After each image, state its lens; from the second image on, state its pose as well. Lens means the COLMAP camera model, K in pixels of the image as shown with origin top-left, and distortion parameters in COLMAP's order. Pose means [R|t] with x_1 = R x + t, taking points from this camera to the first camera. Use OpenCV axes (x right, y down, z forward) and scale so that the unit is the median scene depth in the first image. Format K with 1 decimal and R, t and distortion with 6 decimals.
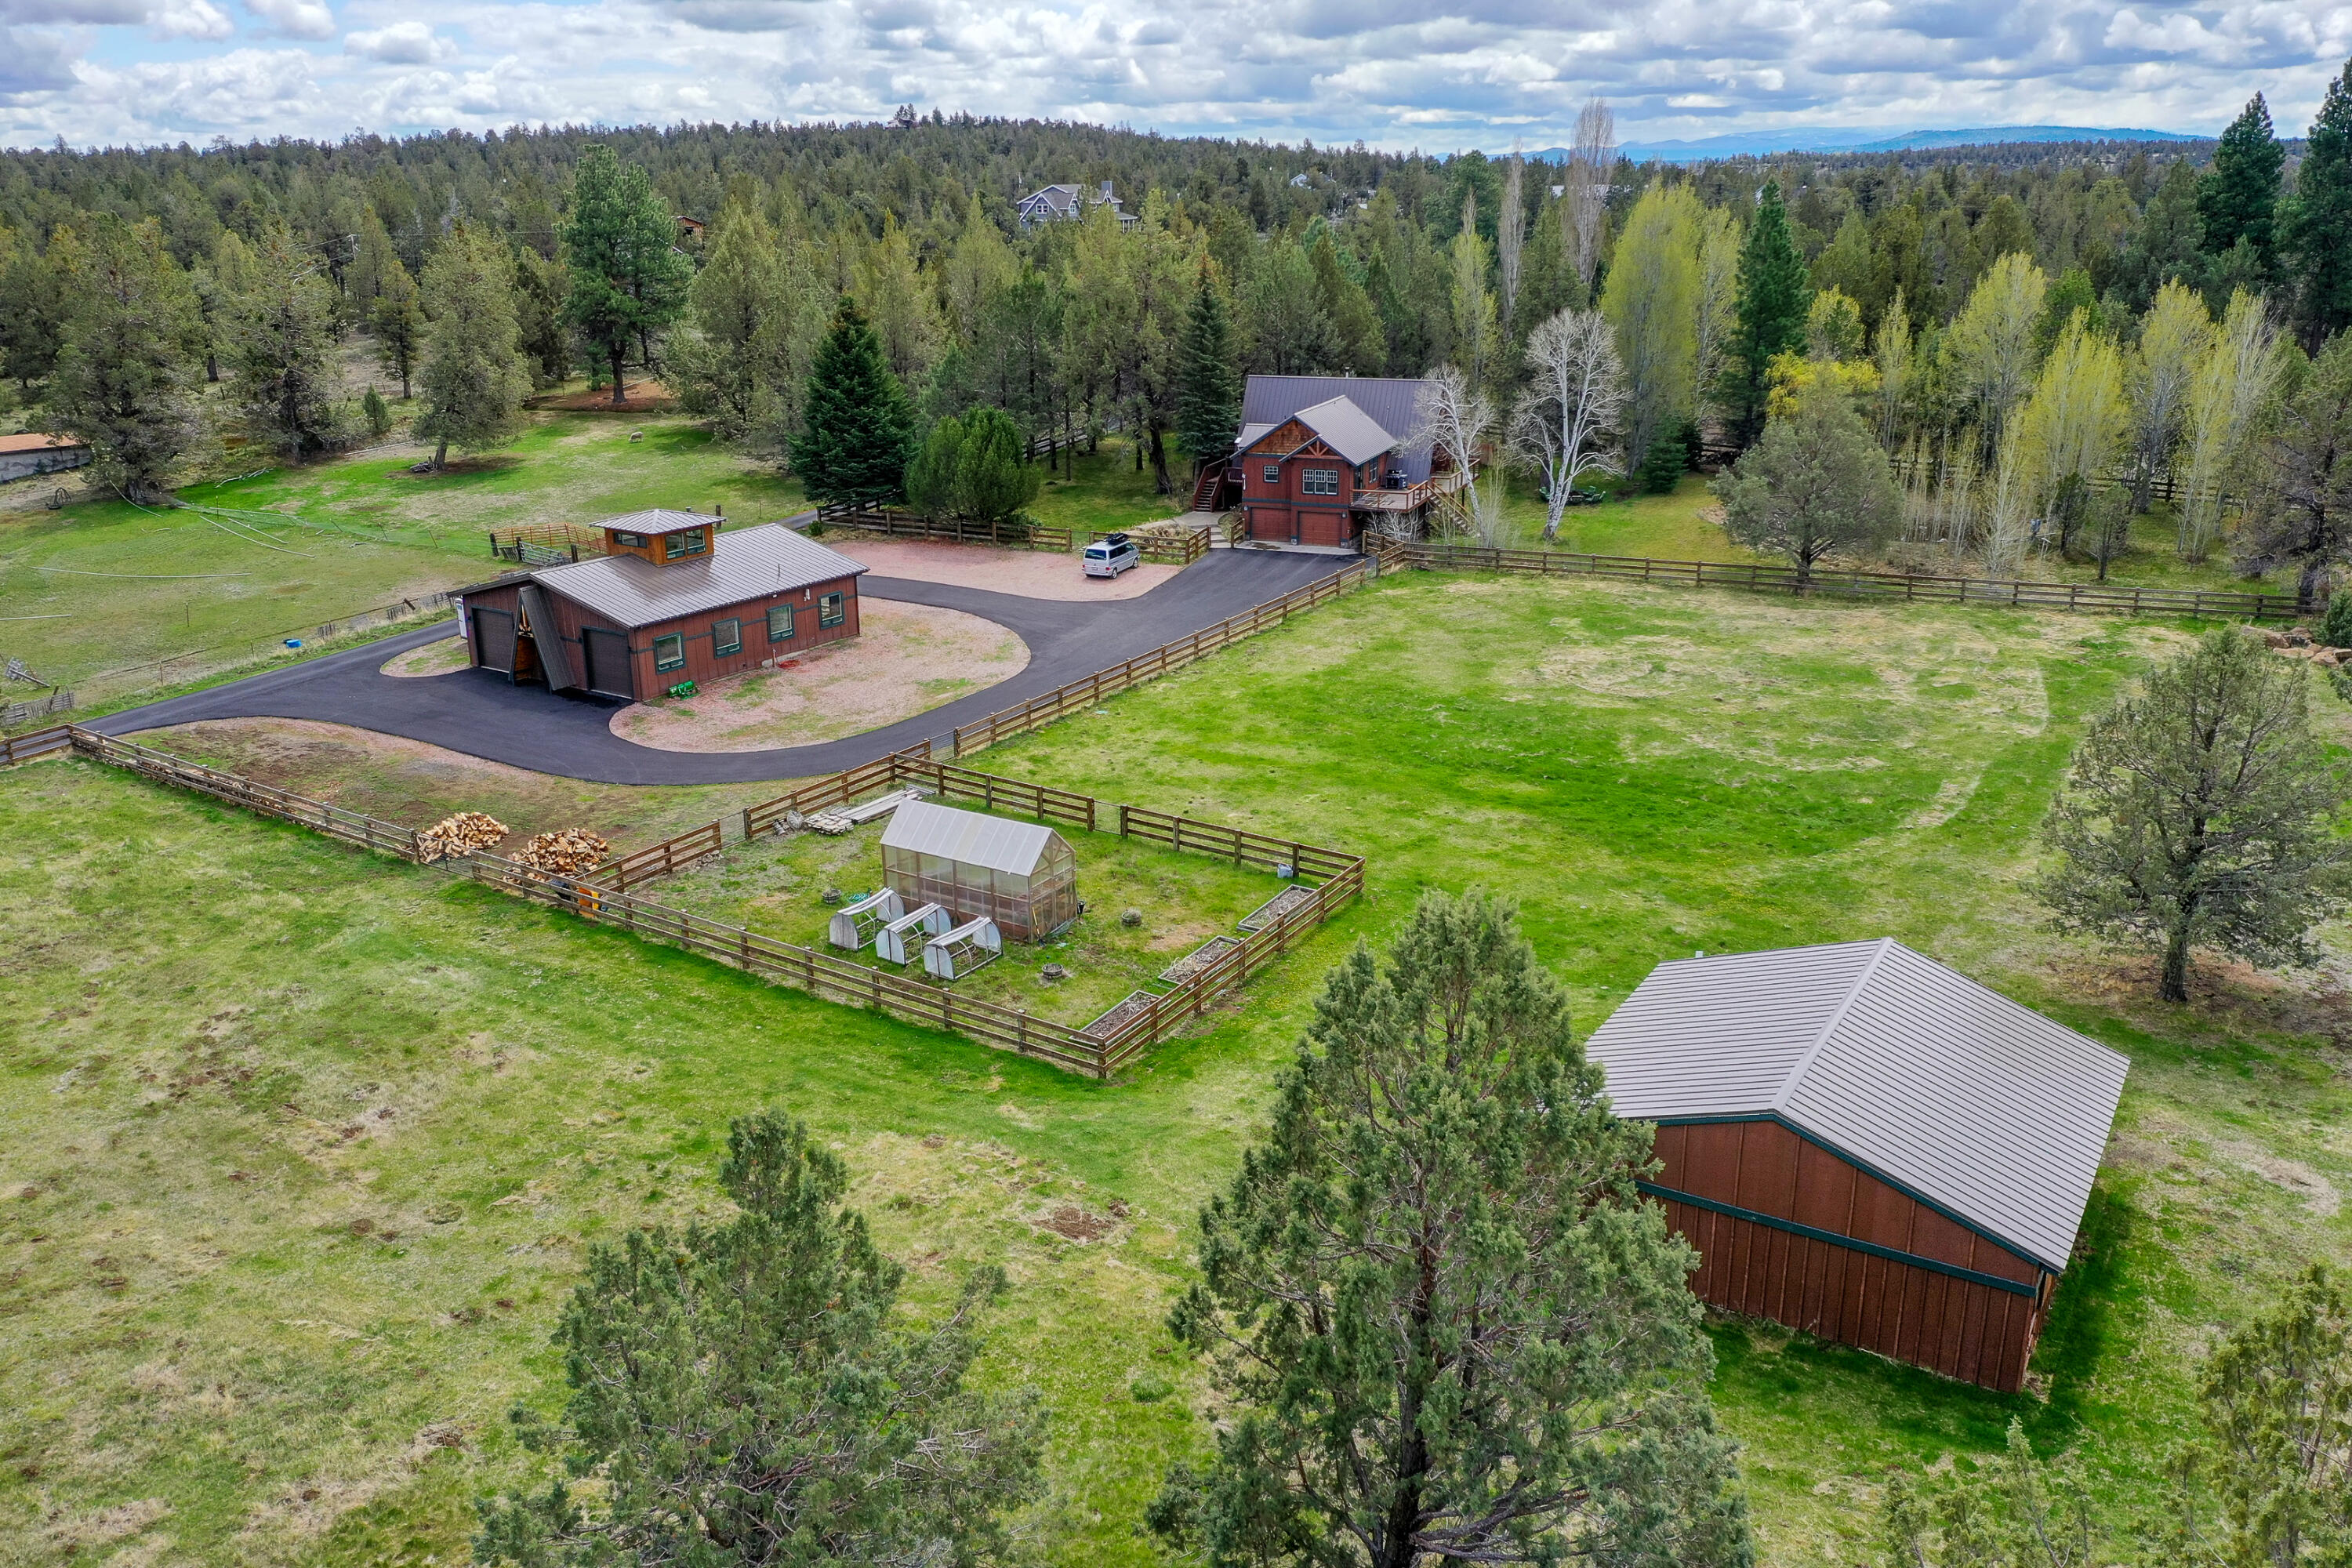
lens RADIAL K [[1891.2, 0, 1176.0], [0, 1891.2, 784.0], [0, 0, 1]] dist [-0.007196, -0.003990]
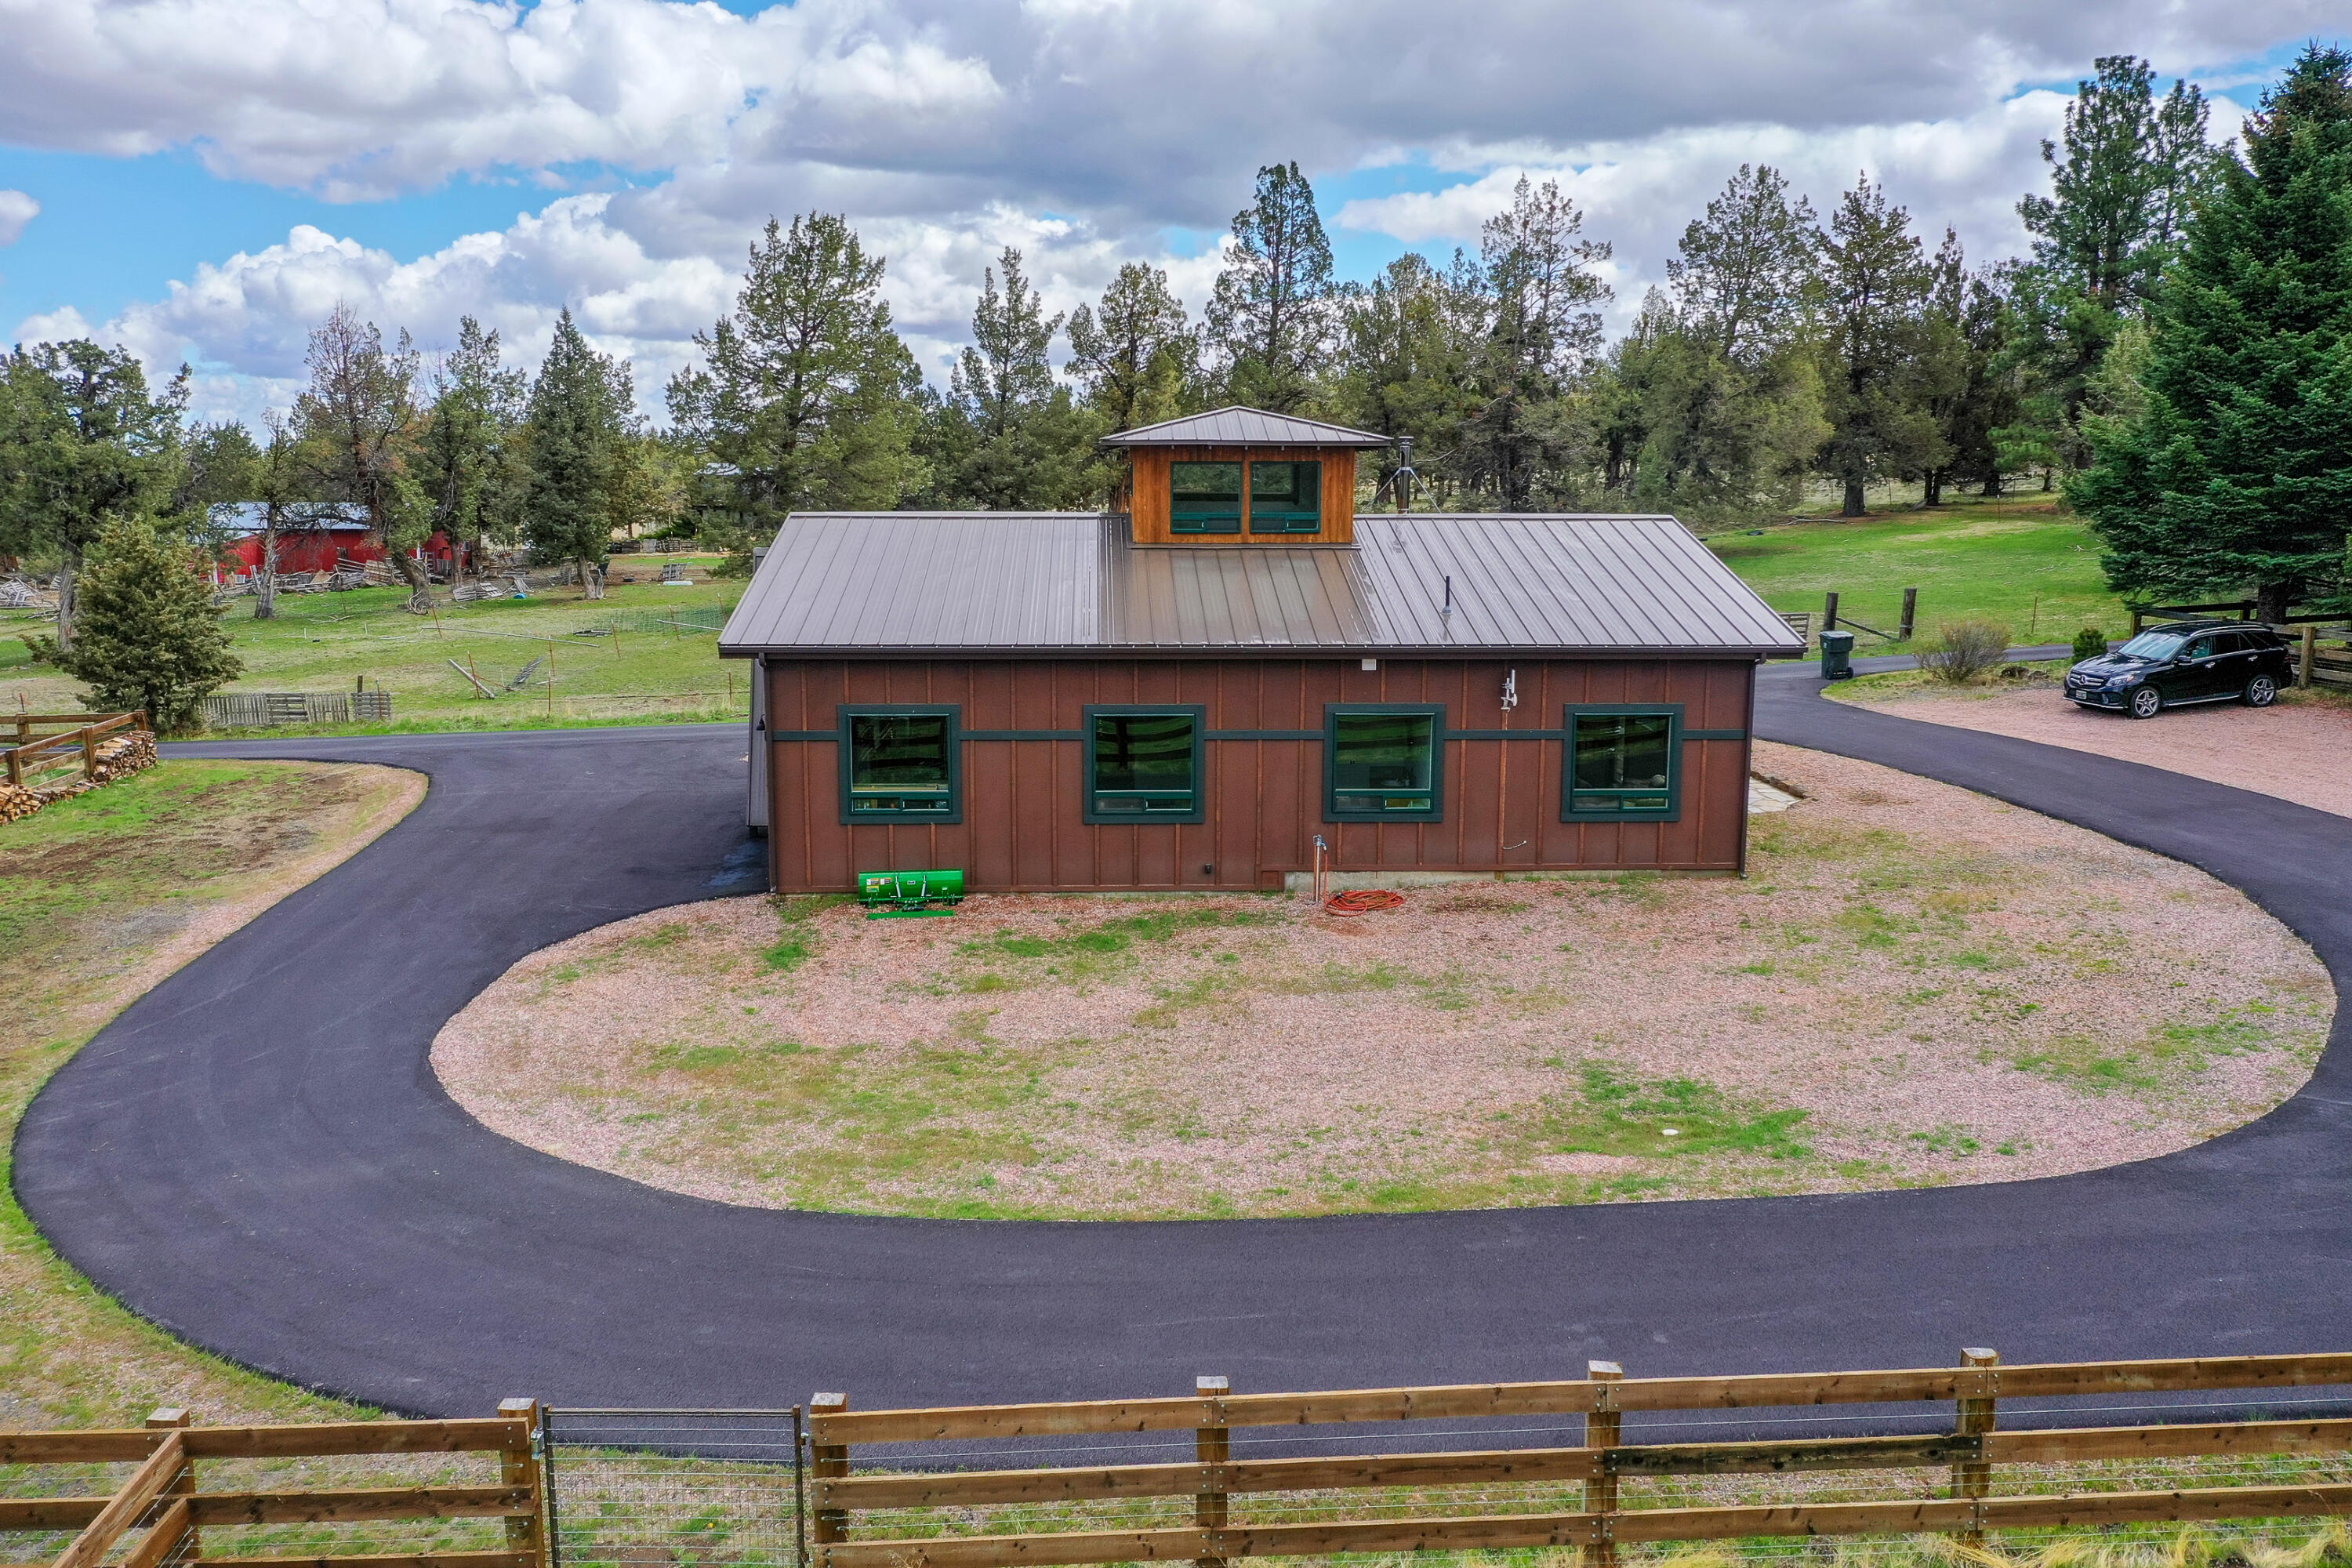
lens RADIAL K [[1891.2, 0, 1176.0], [0, 1891.2, 784.0], [0, 0, 1]] dist [-0.007196, -0.003990]
pose [[0.600097, 0.142194, -0.787188, 0.004314], [-0.255834, 0.966504, -0.020446, -0.071098], [0.757913, 0.213659, 0.616375, 0.838160]]
